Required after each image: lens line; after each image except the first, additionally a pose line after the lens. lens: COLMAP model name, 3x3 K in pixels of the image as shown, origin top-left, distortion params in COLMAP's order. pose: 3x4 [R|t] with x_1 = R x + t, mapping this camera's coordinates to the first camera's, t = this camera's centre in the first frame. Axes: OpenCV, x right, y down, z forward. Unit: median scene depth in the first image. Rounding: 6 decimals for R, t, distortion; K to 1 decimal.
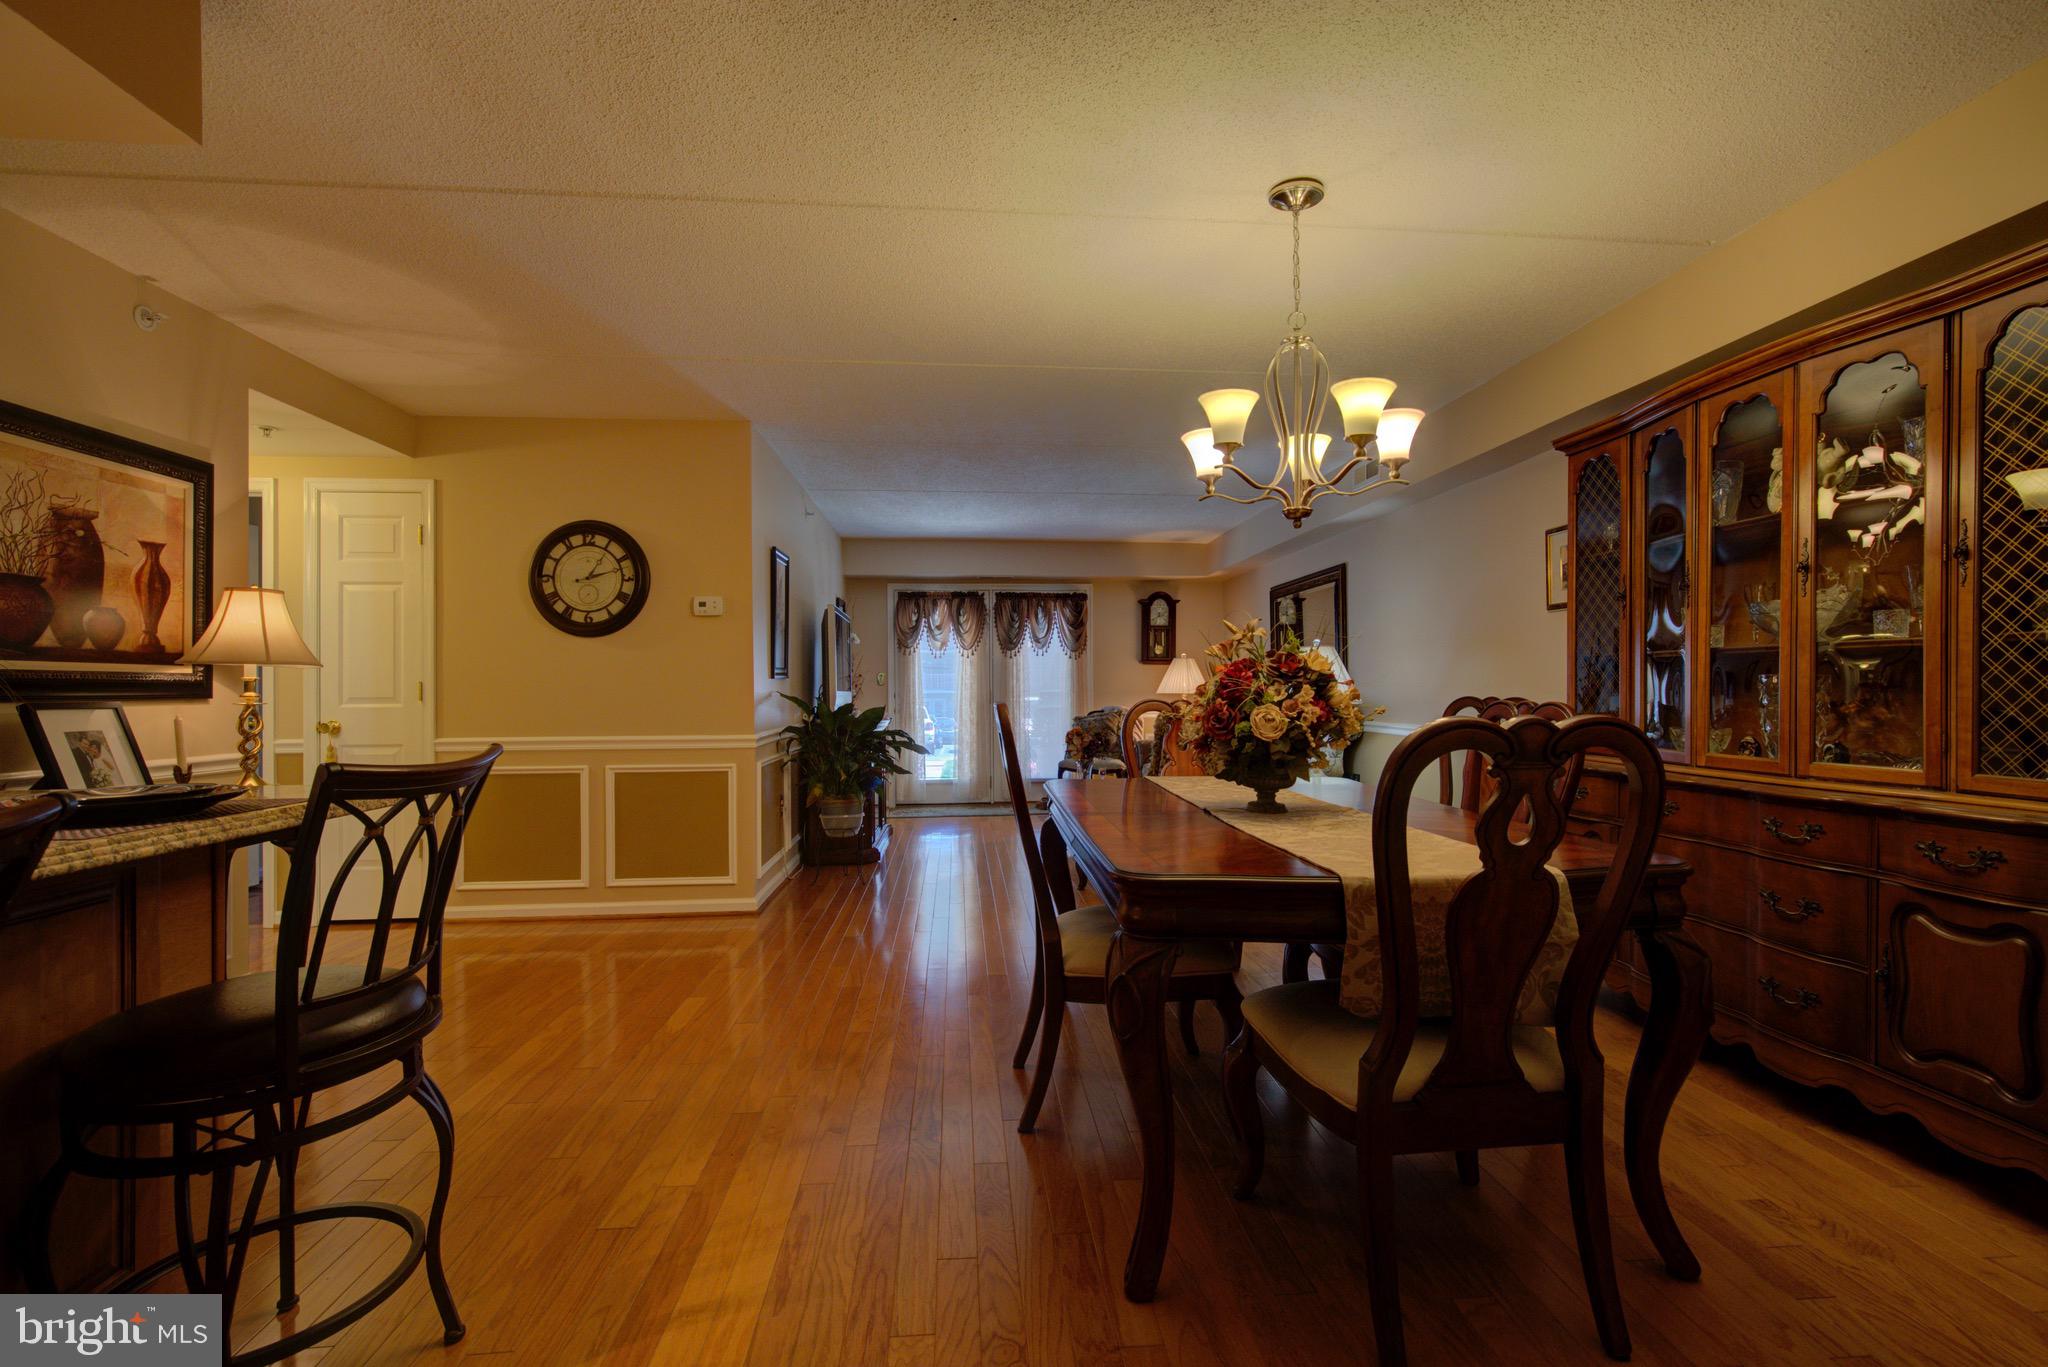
lens RADIAL K [[916.6, 0, 1034.0], [0, 916.6, 682.5], [0, 0, 1]] dist [-0.009500, 0.004818]
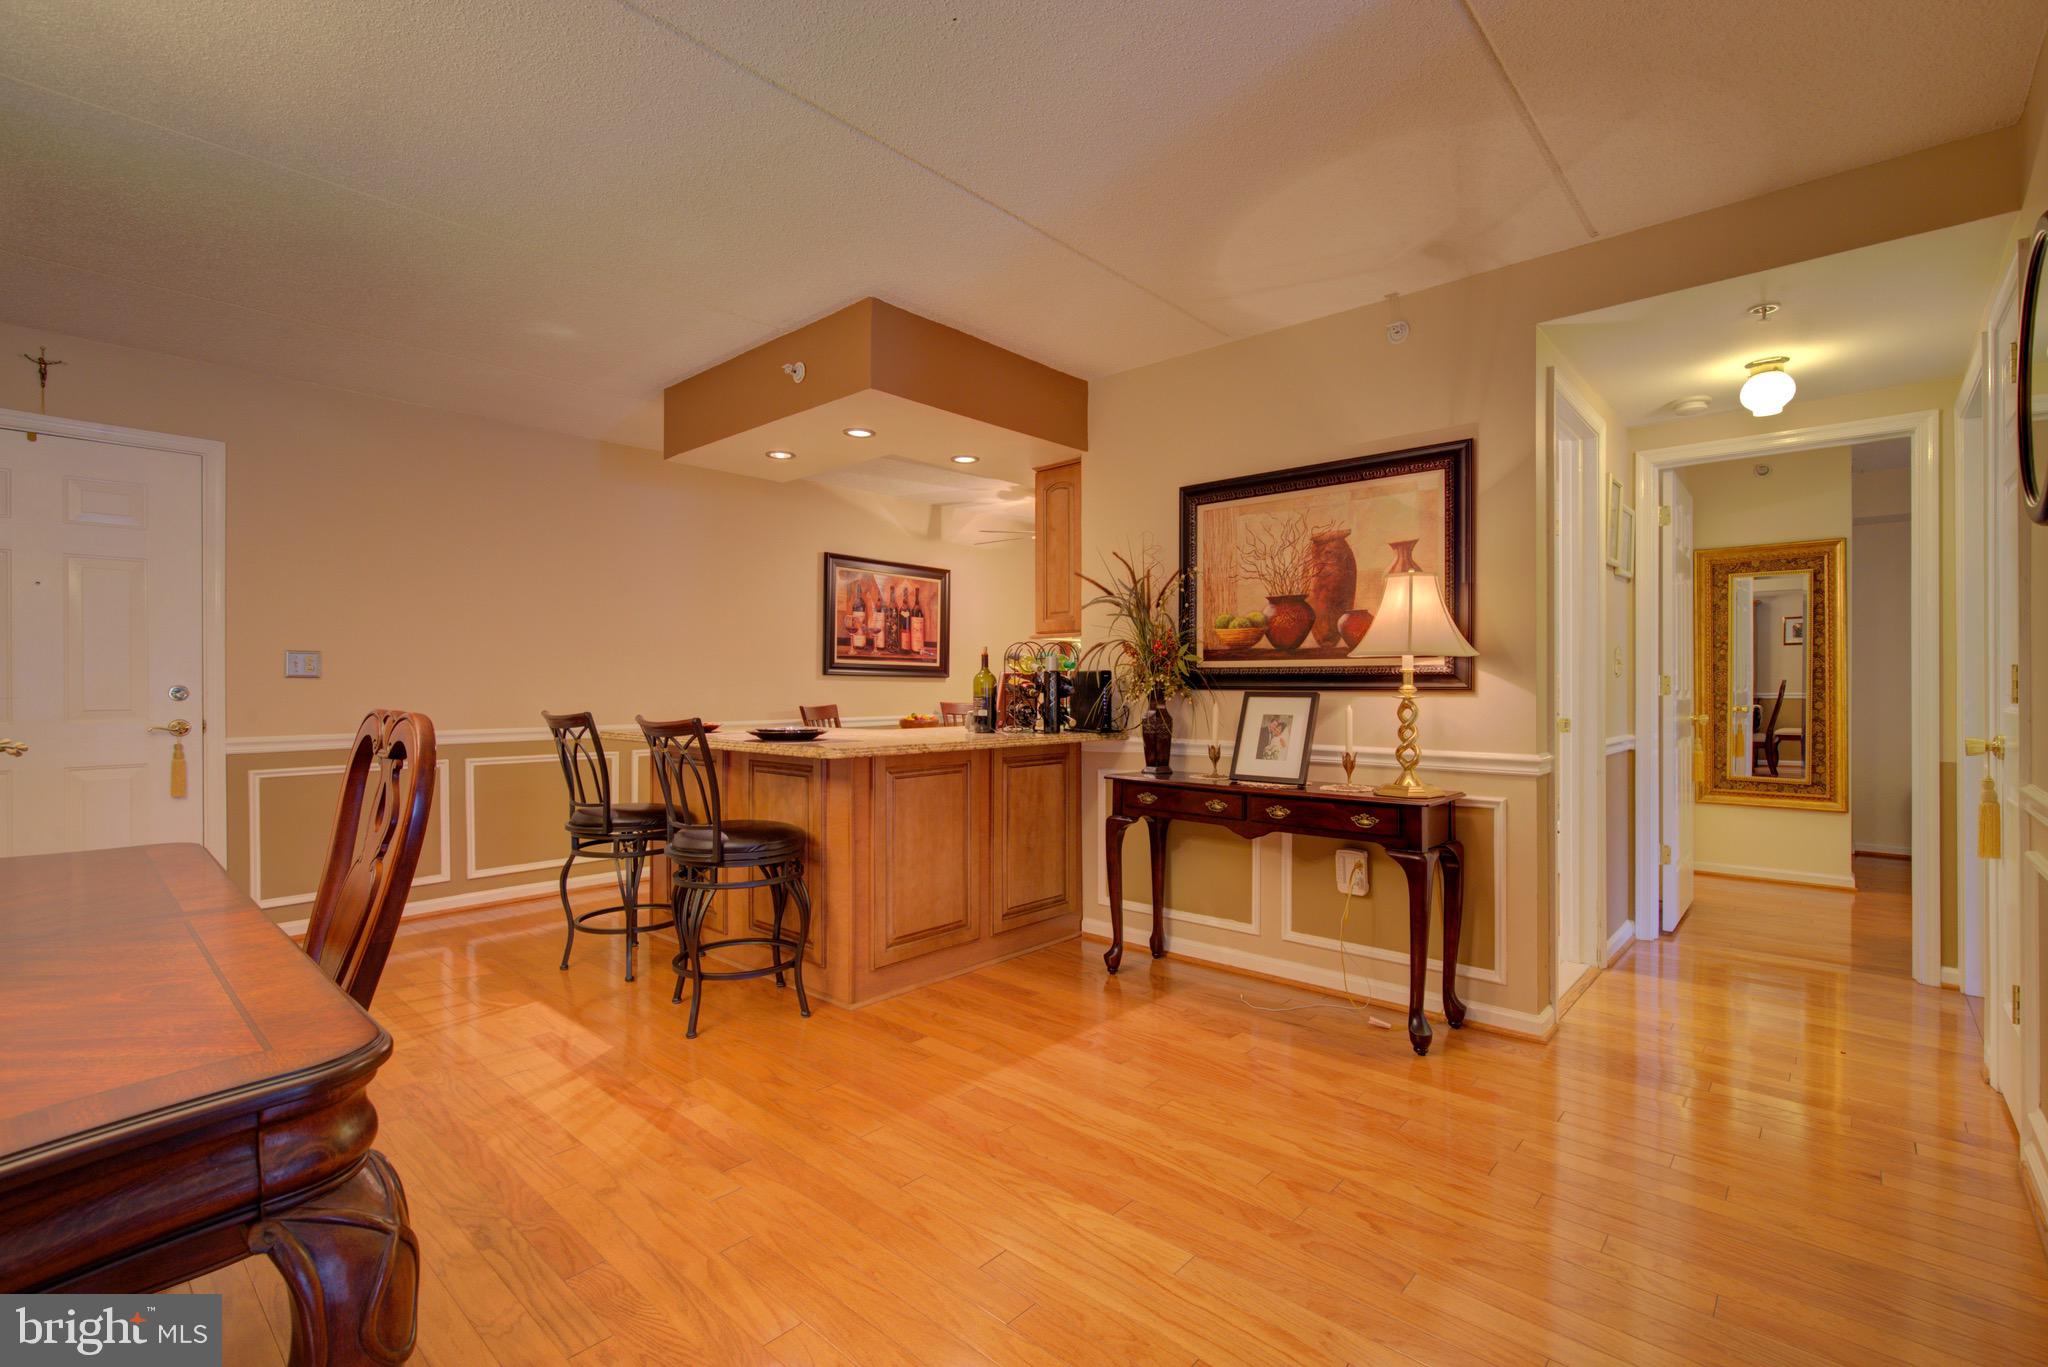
lens RADIAL K [[916.6, 0, 1042.5], [0, 916.6, 680.8], [0, 0, 1]] dist [-0.009500, 0.004818]
pose [[-0.724565, 0.005586, -0.689184, 0.061486], [0.009800, 0.999950, -0.002199, 0.004904], [0.689137, -0.008347, -0.724583, 1.436461]]
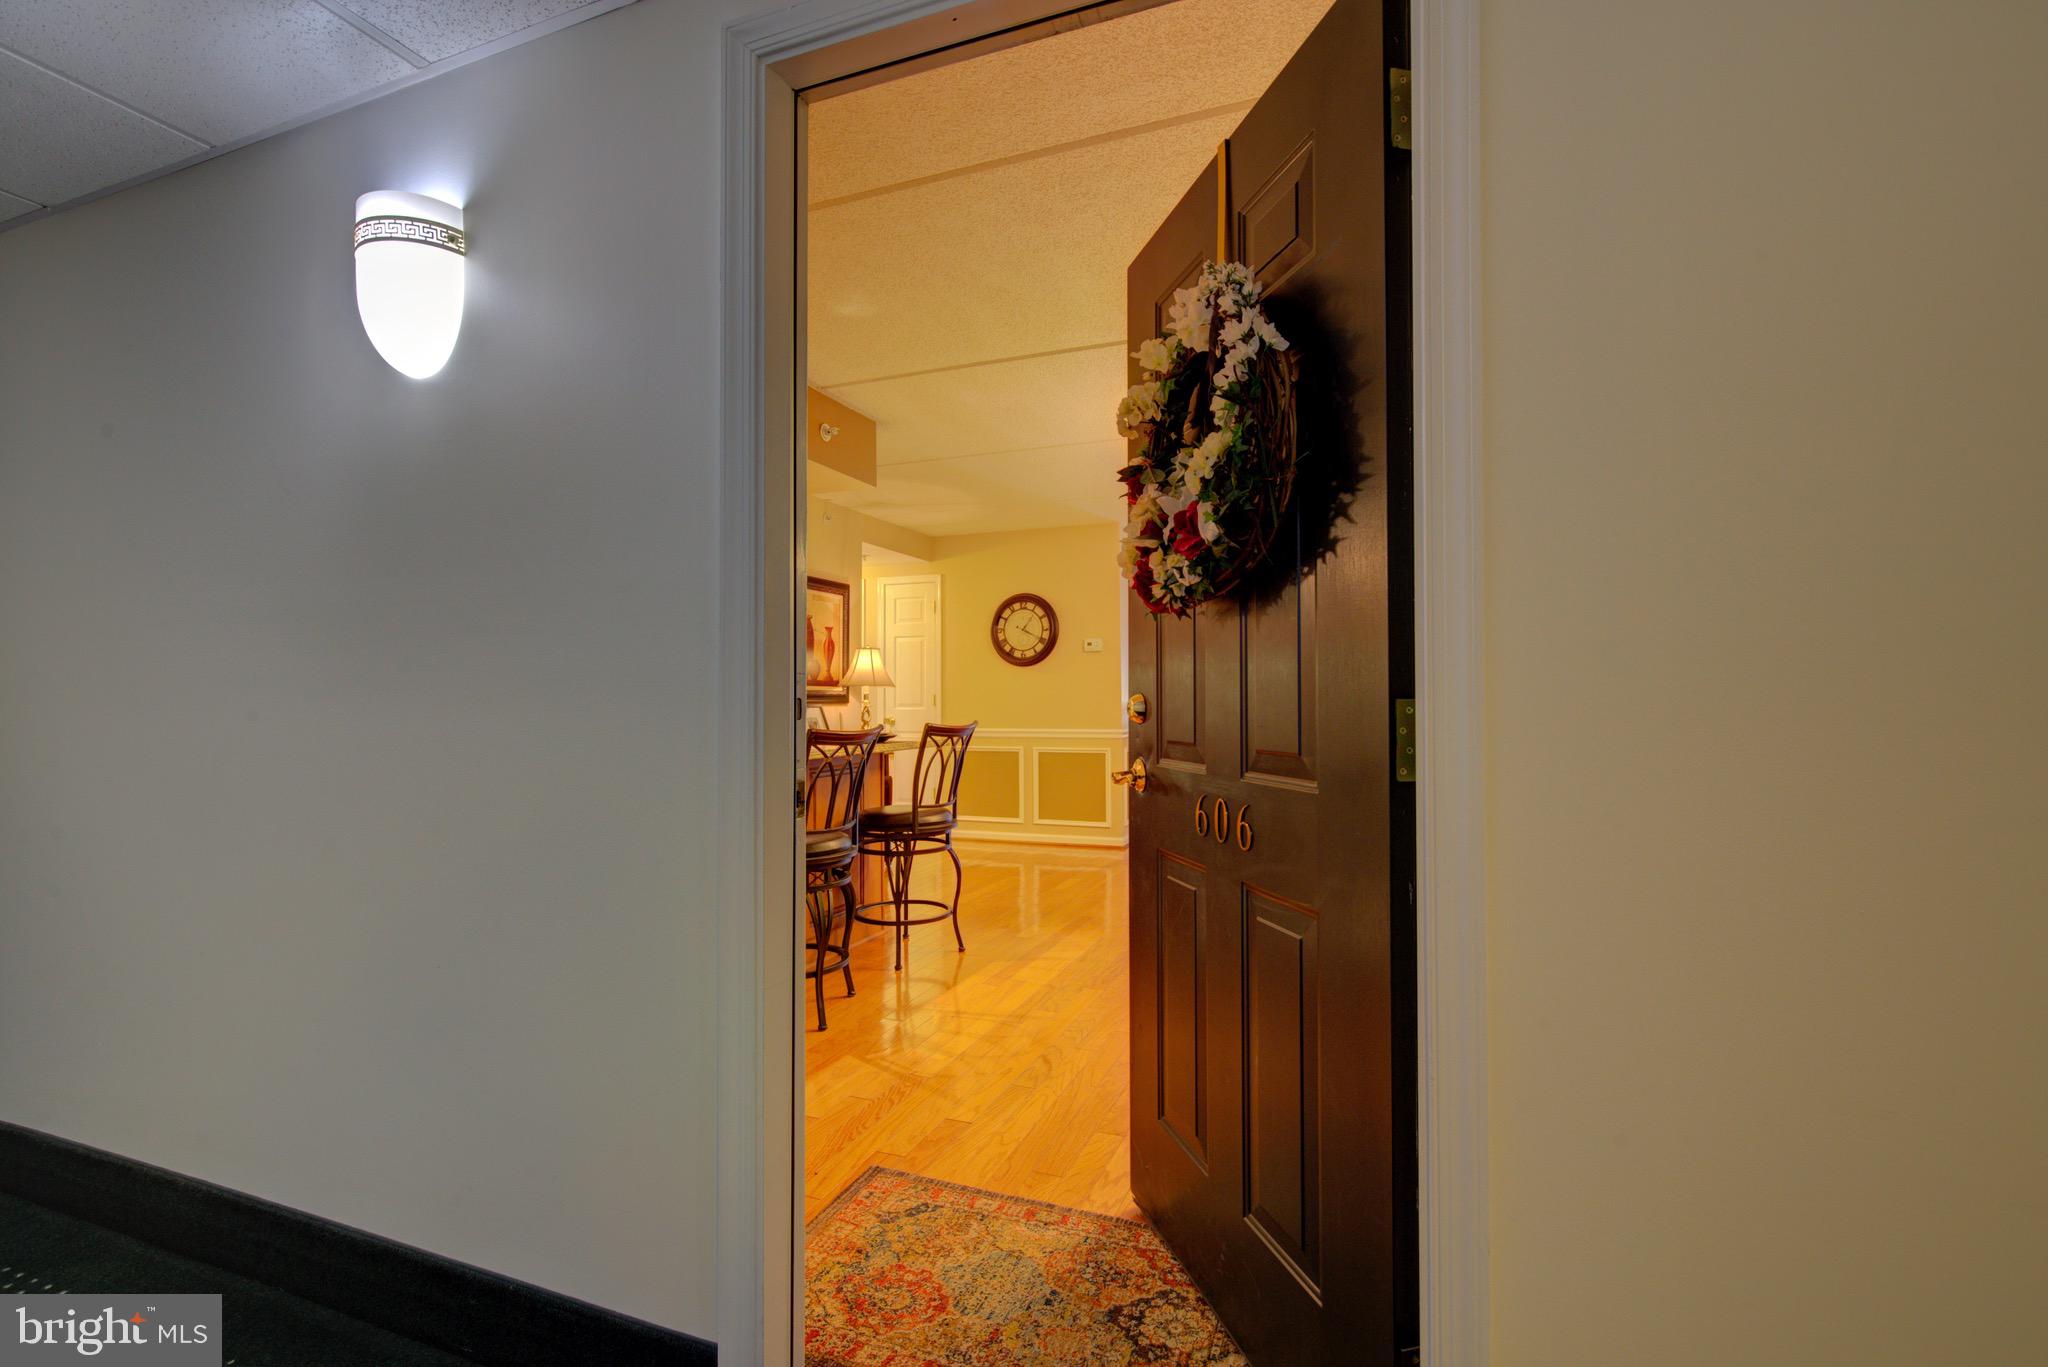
lens RADIAL K [[916.6, 0, 1028.0], [0, 916.6, 682.0], [0, 0, 1]] dist [-0.009500, 0.004818]
pose [[0.892229, -0.006584, -0.451535, 0.355968], [0.000969, 0.999919, -0.012666, -0.003179], [0.451582, 0.010864, 0.892164, -0.622112]]
